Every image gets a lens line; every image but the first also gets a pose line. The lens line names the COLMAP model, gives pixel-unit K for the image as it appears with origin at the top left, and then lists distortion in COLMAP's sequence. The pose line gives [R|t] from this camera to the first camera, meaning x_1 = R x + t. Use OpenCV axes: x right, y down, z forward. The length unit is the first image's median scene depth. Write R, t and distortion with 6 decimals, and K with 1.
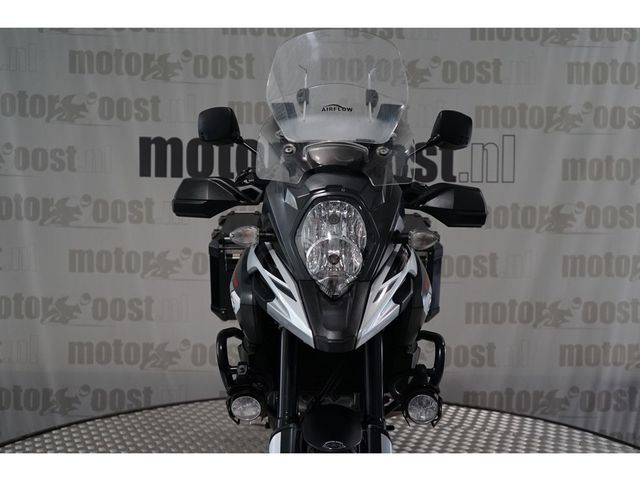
lens RADIAL K [[690.3, 0, 334.3], [0, 690.3, 238.9], [0, 0, 1]] dist [0.007201, 0.000000]
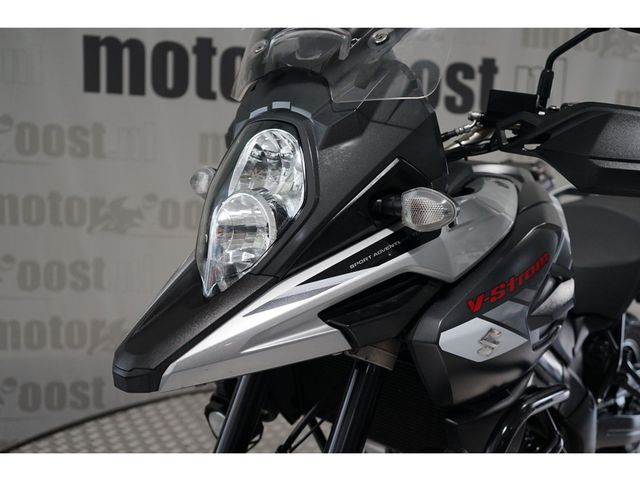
lens RADIAL K [[690.3, 0, 319.0], [0, 690.3, 238.3], [0, 0, 1]] dist [0.007201, 0.000000]
pose [[0.984398, 0.003007, 0.175930, -0.167006], [-0.022043, 0.994085, 0.106349, -0.021142], [-0.174569, -0.108567, 0.978641, 0.241300]]
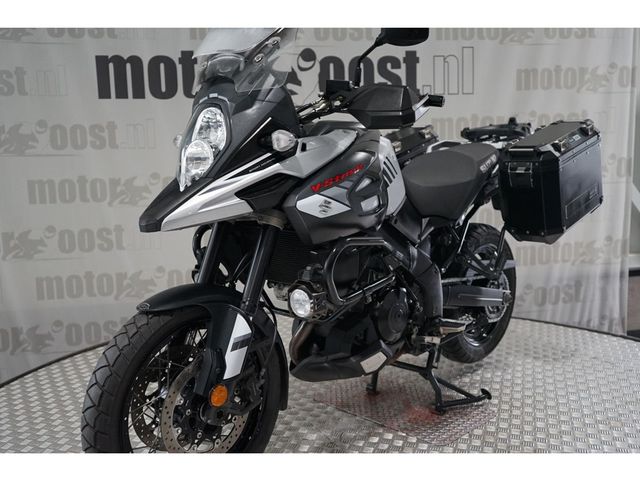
lens RADIAL K [[690.3, 0, 322.9], [0, 690.3, 240.0], [0, 0, 1]] dist [0.007201, 0.000000]
pose [[0.983721, -0.064452, 0.167746, -0.150820], [0.044982, 0.992068, 0.117382, 0.003788], [-0.173981, -0.107925, 0.978817, 0.005551]]
